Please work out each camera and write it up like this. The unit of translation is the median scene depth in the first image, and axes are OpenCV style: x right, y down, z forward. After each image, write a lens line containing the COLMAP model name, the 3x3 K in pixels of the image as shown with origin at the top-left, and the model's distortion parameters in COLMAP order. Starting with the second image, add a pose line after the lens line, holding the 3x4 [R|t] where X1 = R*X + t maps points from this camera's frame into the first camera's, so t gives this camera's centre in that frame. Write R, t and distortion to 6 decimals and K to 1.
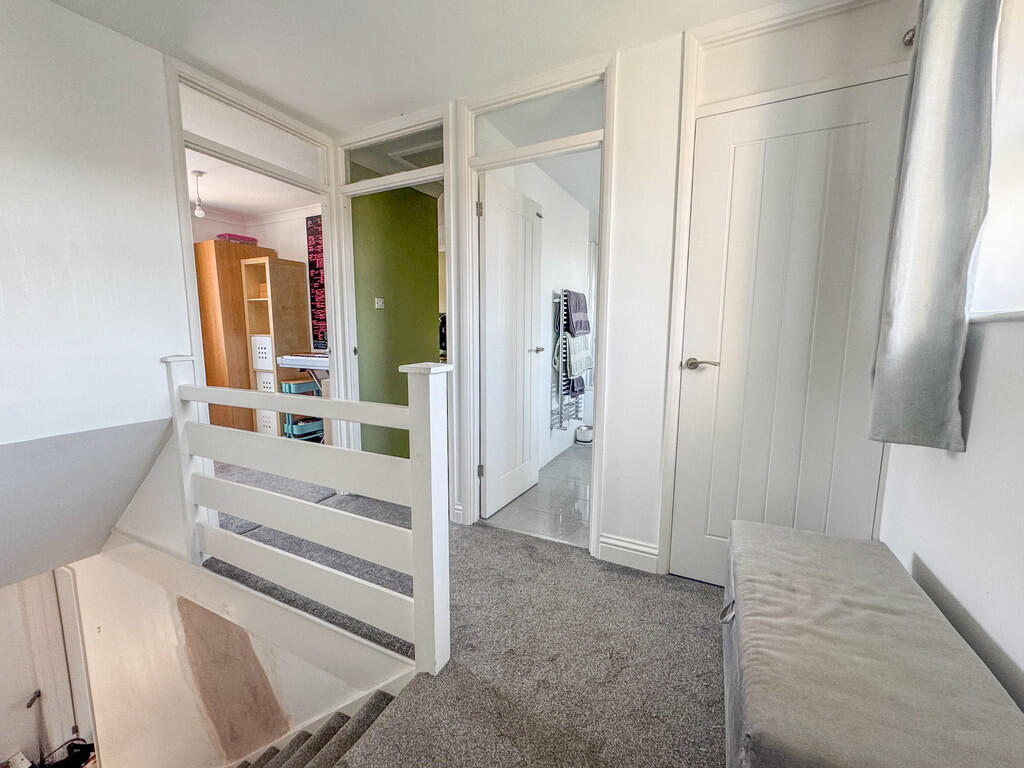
lens RADIAL K [[420.2, 0, 502.1], [0, 420.2, 386.6], [0, 0, 1]] dist [-0.001313, 0.000047]
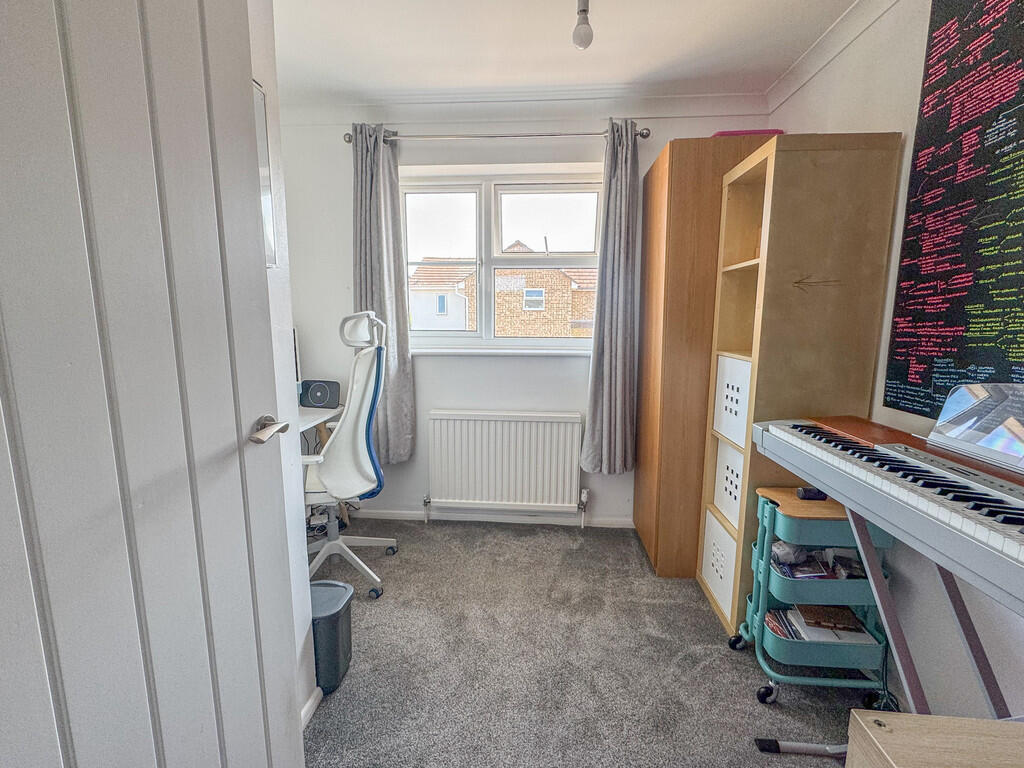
lens RADIAL K [[457.0, 0, 509.2], [0, 457.0, 383.4], [0, 0, 1]] dist [-0.000792, 0.001240]
pose [[0.392600, 0.129504, -0.910546, -0.254365], [-0.124376, 0.988418, 0.086952, -0.105118], [0.911261, 0.079113, 0.404160, 0.618104]]
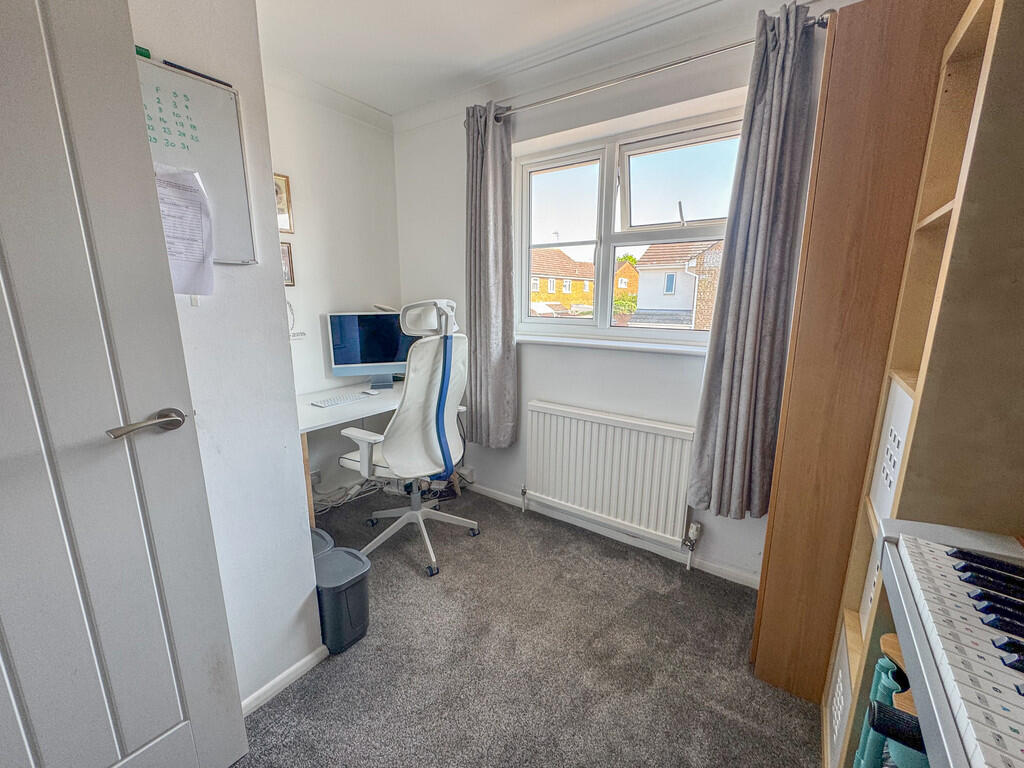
lens RADIAL K [[420.2, 0, 512.1], [0, 420.2, 382.9], [0, 0, 1]] dist [-0.001313, 0.000047]
pose [[-0.145113, 0.199259, -0.969143, -0.322440], [-0.132523, 0.966770, 0.218615, -0.140838], [0.980500, 0.160158, -0.113885, 0.805004]]
